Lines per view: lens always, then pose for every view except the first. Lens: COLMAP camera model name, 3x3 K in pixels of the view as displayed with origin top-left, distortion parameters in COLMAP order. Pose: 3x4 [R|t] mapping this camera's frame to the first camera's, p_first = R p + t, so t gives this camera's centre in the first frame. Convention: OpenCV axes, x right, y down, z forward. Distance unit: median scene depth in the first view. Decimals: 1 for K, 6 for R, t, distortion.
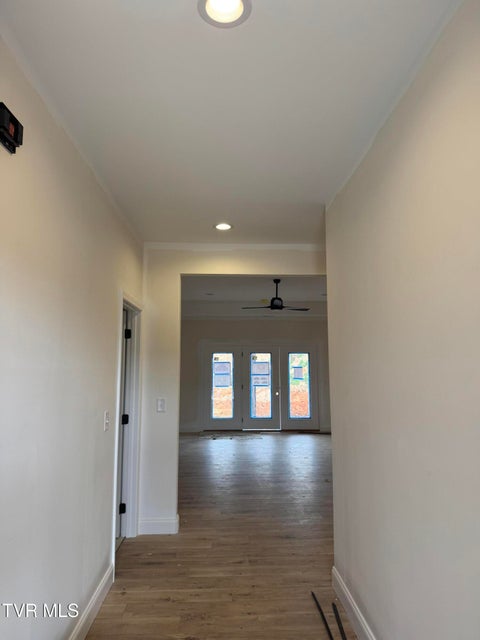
lens RADIAL K [[441.8, 0, 237.8], [0, 441.8, 317.8], [0, 0, 1]] dist [0.007466, 0.000312]
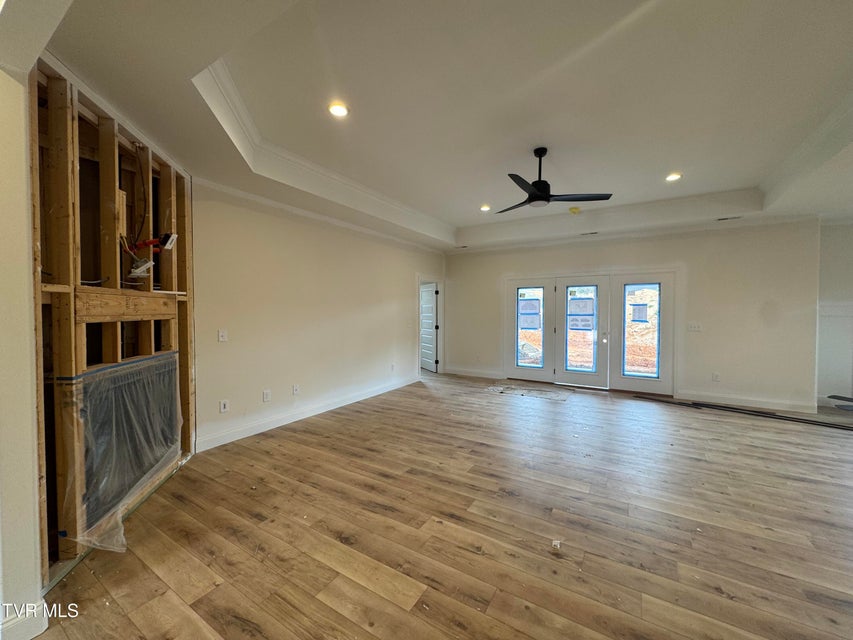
lens RADIAL K [[341.8, 0, 424.7], [0, 341.8, 322.0], [0, 0, 1]] dist [-0.003310, 0.000137]
pose [[0.821621, 0.019169, -0.569712, 0.166394], [0.055002, 0.992105, 0.112703, 0.060104], [0.567375, -0.123934, 0.814080, 0.371200]]
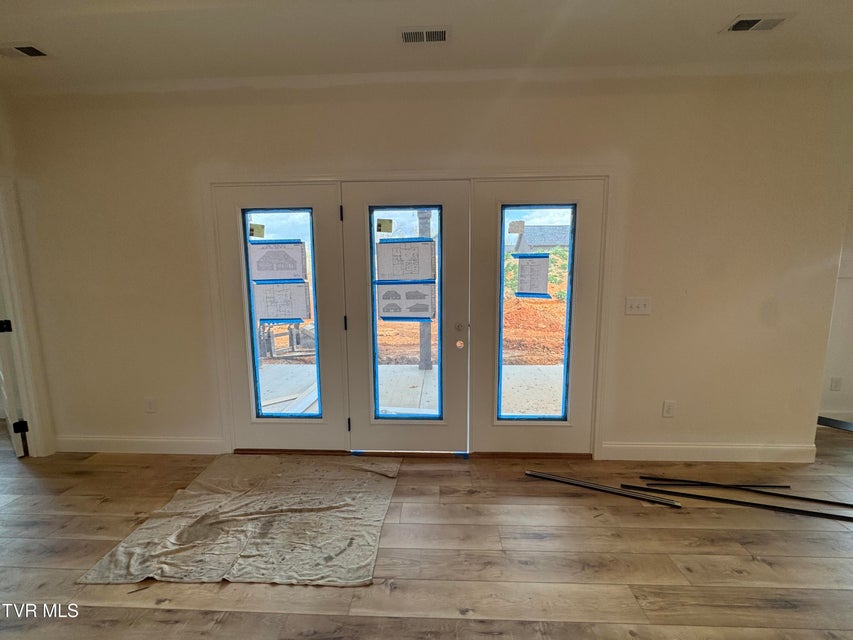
lens RADIAL K [[341.8, 0, 423.2], [0, 341.8, 318.1], [0, 0, 1]] dist [-0.003310, 0.000137]
pose [[0.995791, 0.005447, -0.091489, 0.085646], [0.015440, 0.973995, 0.226044, 0.100336], [0.090341, -0.226506, 0.969811, 0.772578]]
